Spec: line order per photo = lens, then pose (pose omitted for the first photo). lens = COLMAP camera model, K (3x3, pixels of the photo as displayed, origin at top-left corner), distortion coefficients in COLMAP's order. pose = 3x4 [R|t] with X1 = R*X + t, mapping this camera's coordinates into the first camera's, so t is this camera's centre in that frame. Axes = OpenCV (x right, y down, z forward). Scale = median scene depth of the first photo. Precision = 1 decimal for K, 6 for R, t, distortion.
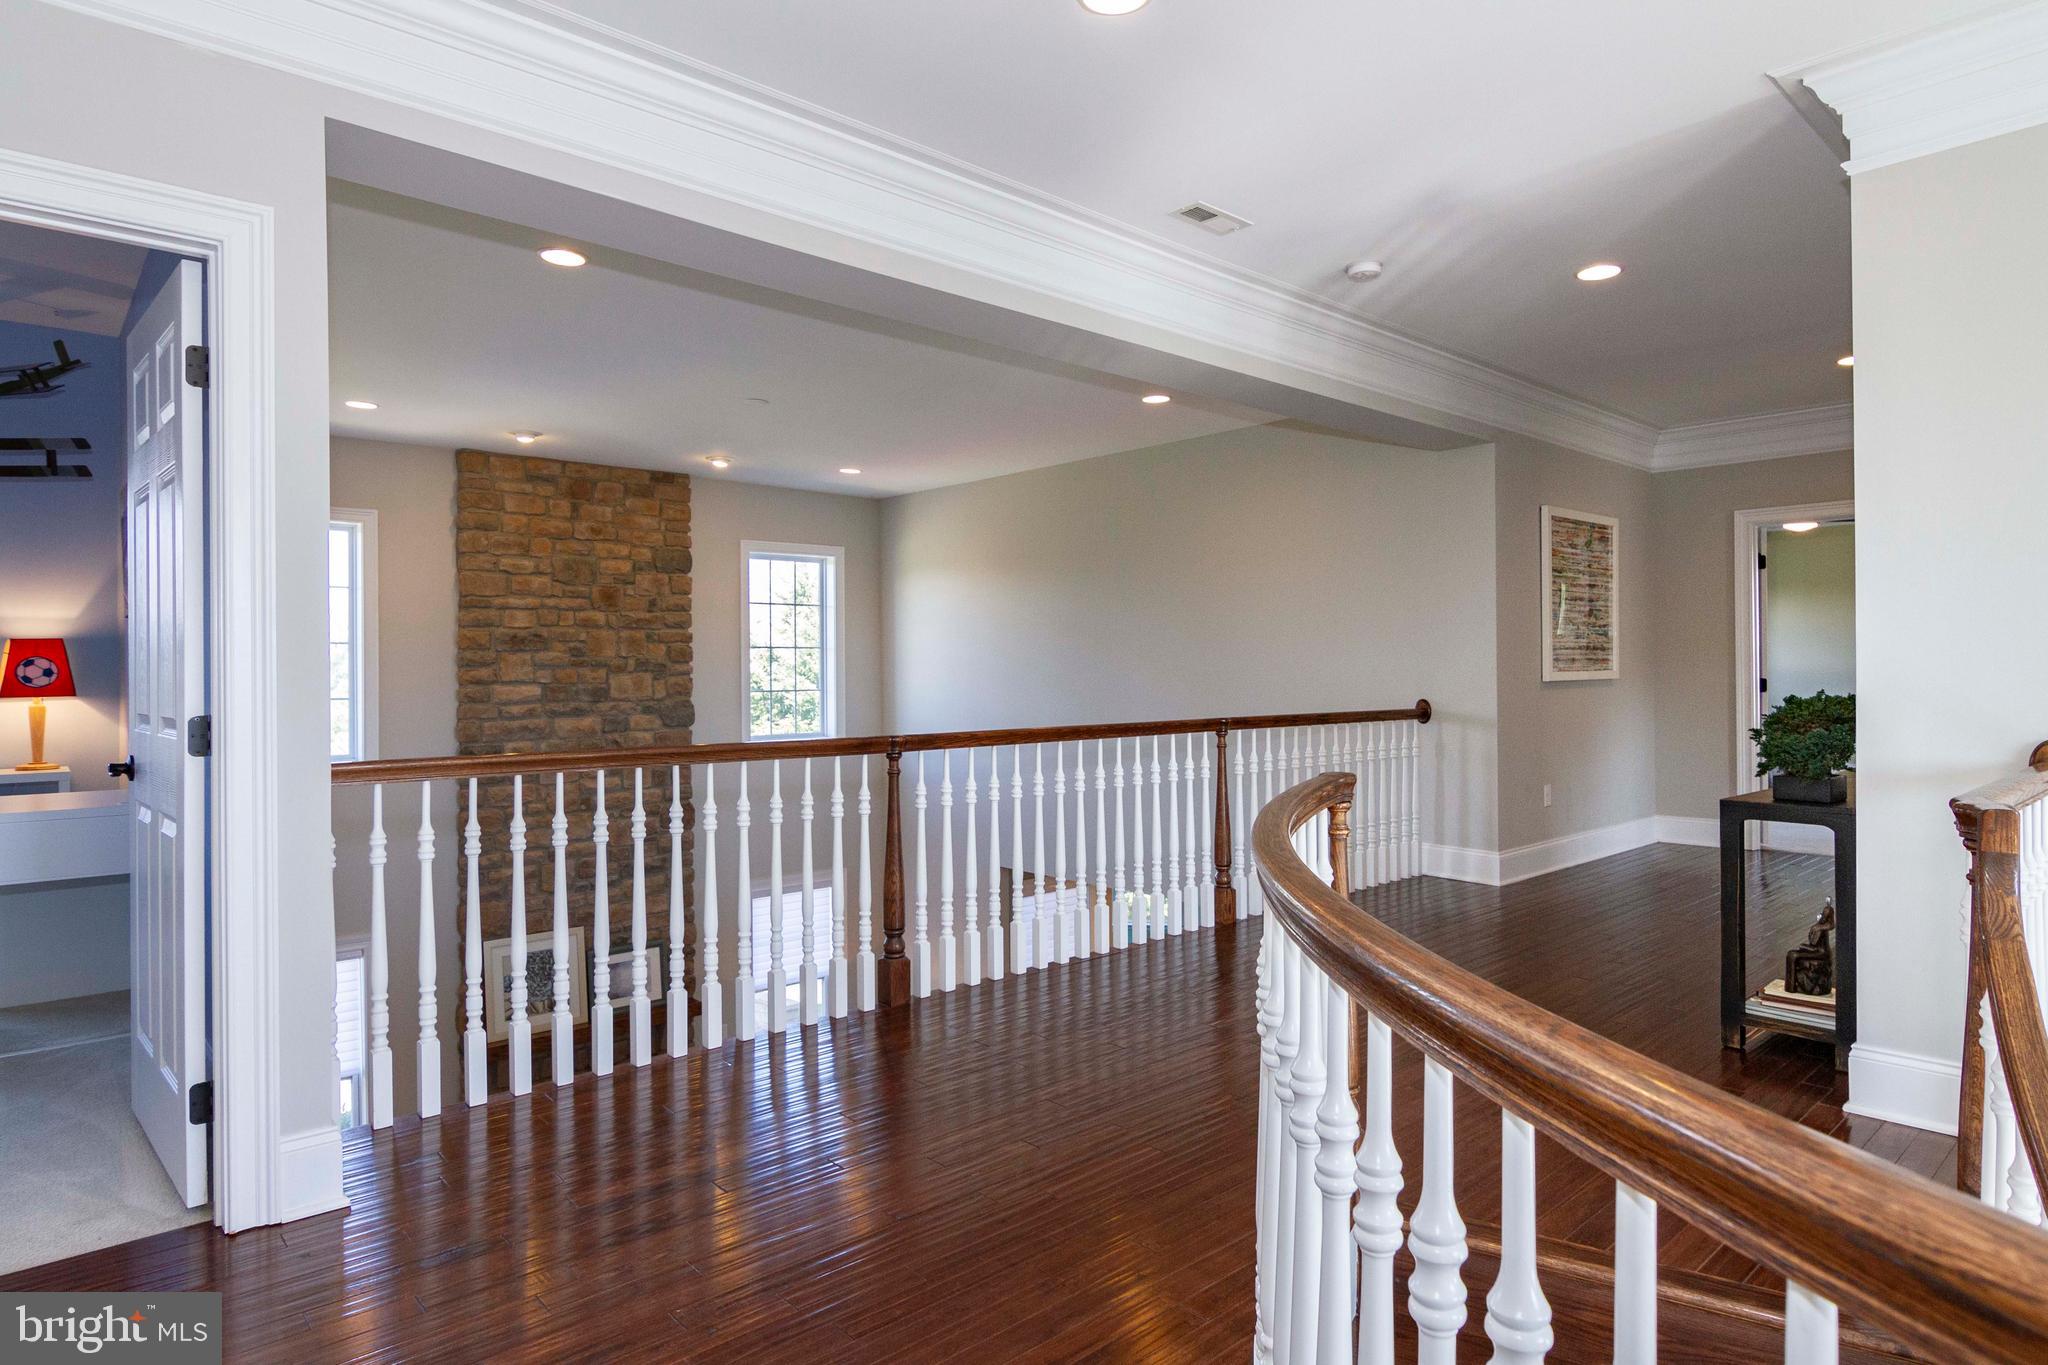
lens RADIAL K [[1072.9, 0, 1028.9], [0, 1072.9, 672.2], [0, 0, 1]] dist [-0.029467, -0.000330]
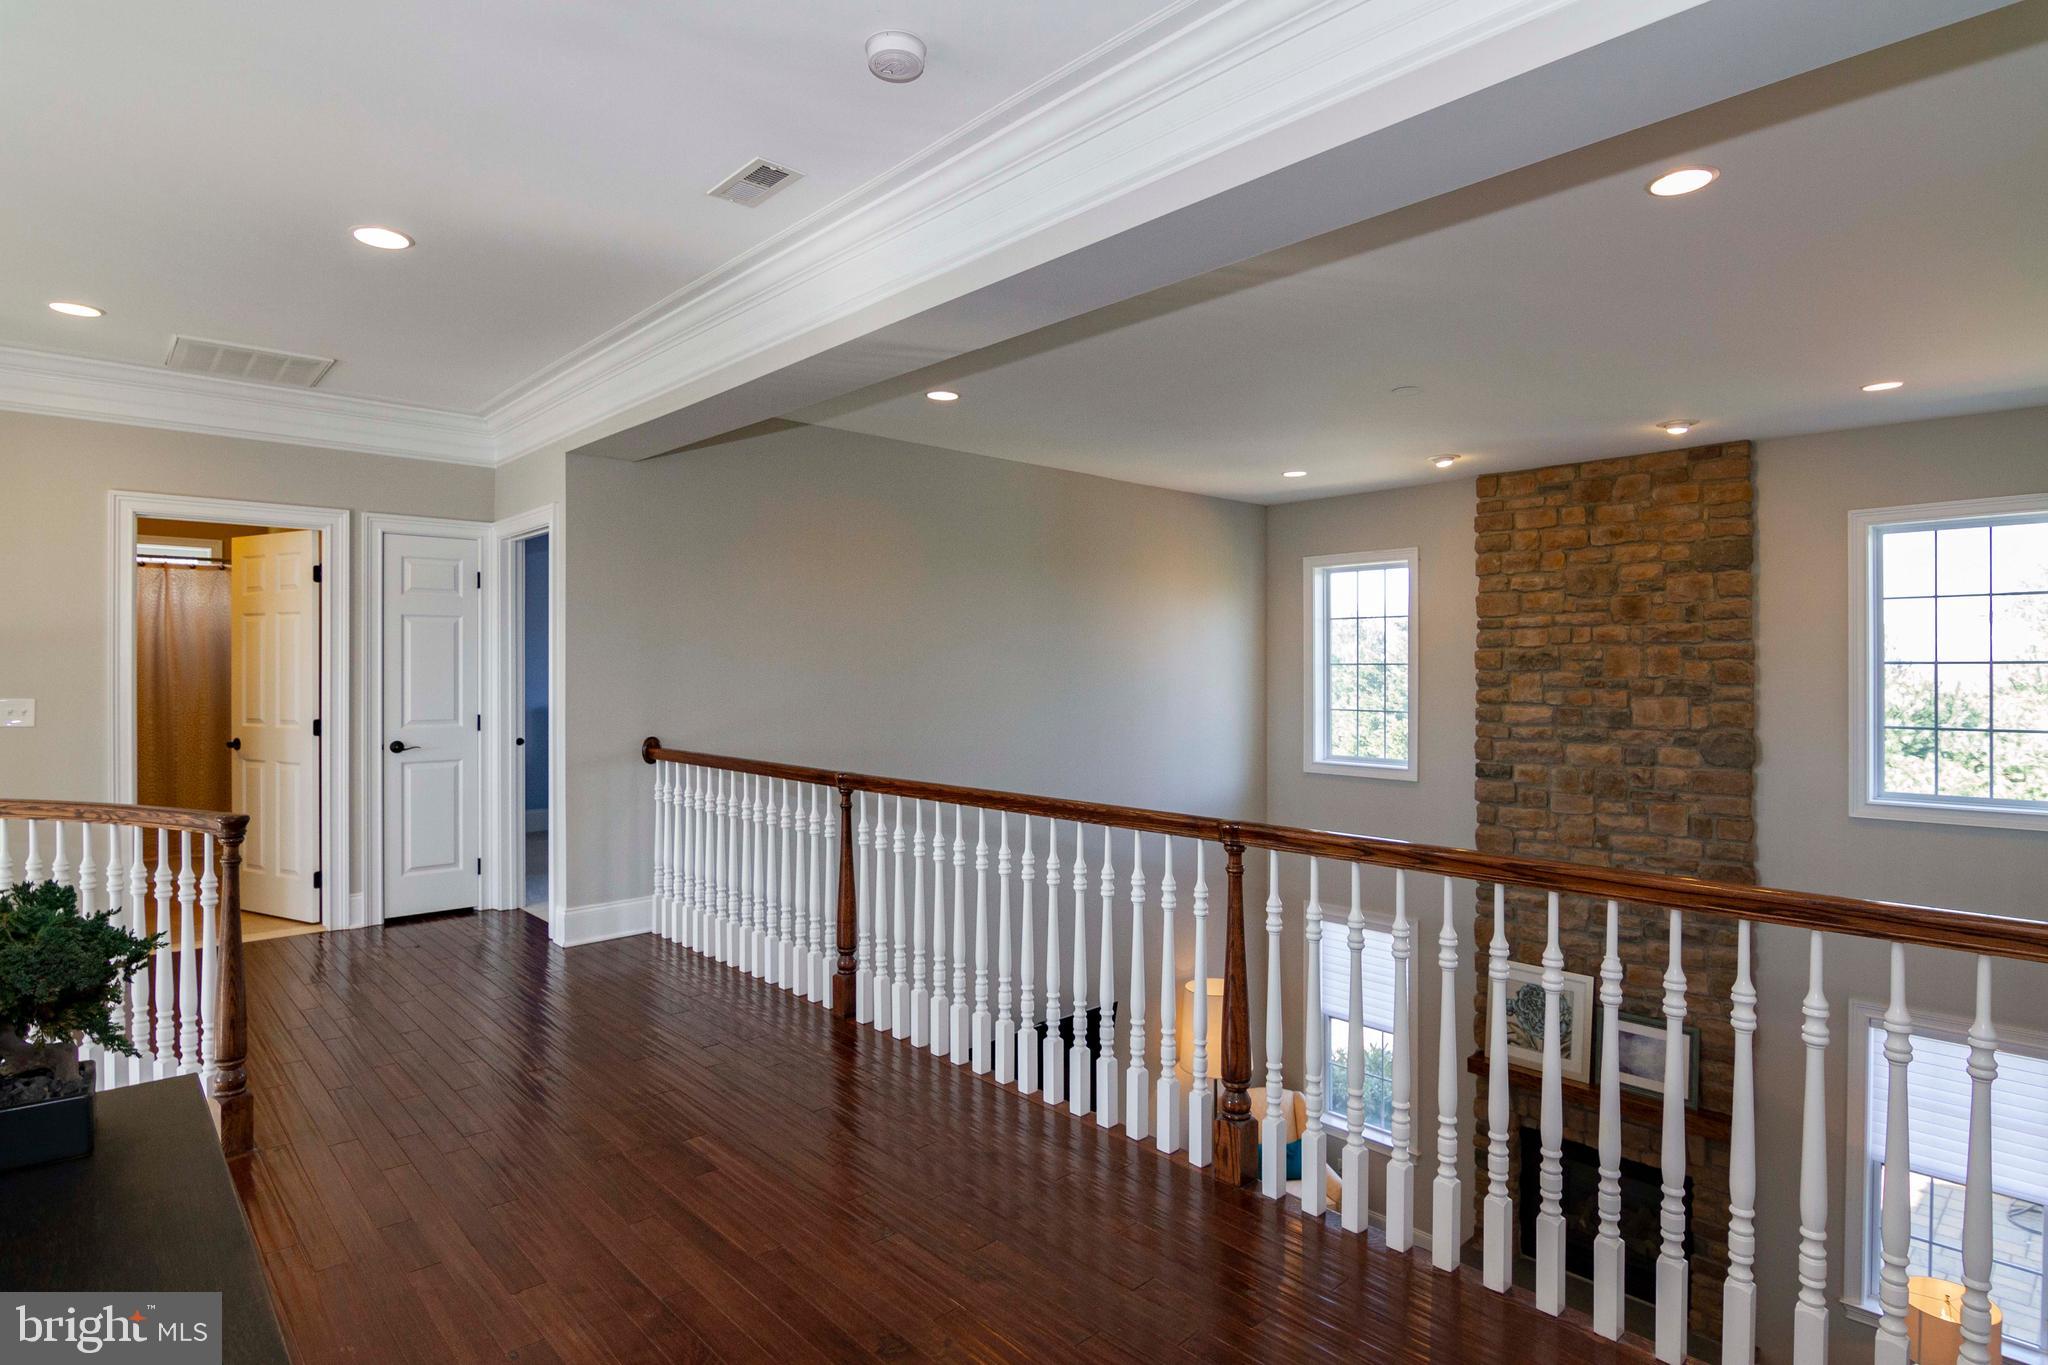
lens RADIAL K [[1072.9, 0, 1029.6], [0, 1072.9, 677.3], [0, 0, 1]] dist [-0.029467, -0.000330]
pose [[0.020280, 0.009436, -0.999750, 0.469449], [-0.007664, 0.999928, 0.009282, -0.019184], [0.999765, 0.007474, 0.020351, 0.511582]]
